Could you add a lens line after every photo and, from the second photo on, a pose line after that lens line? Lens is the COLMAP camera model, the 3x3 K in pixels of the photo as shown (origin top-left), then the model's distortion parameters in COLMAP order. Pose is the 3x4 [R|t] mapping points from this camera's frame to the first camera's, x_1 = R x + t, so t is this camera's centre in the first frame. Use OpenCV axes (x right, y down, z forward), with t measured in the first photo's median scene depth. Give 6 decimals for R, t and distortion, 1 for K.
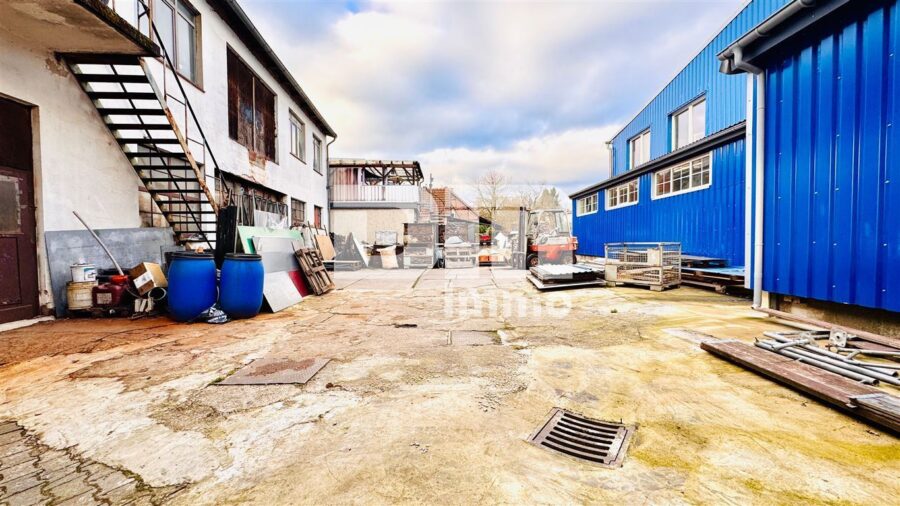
lens RADIAL K [[355.0, 0, 450.1], [0, 355.0, 250.1], [0, 0, 1]] dist [-0.000252, -0.000407]
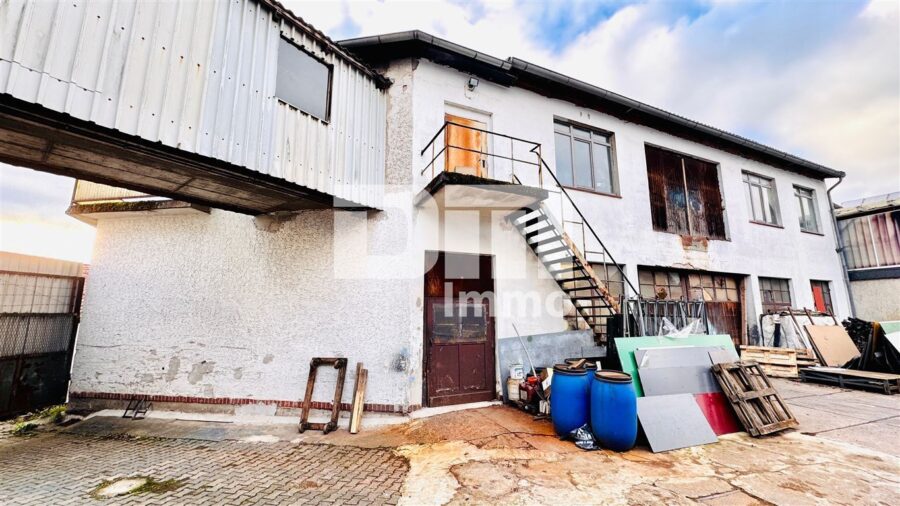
lens RADIAL K [[355.0, 0, 447.9], [0, 355.0, 255.5], [0, 0, 1]] dist [-0.000252, -0.000407]
pose [[0.324947, -0.155386, -0.932880, 0.145382], [-0.024012, 0.984736, -0.172388, -0.096030], [0.945427, 0.078417, 0.316256, 0.226792]]
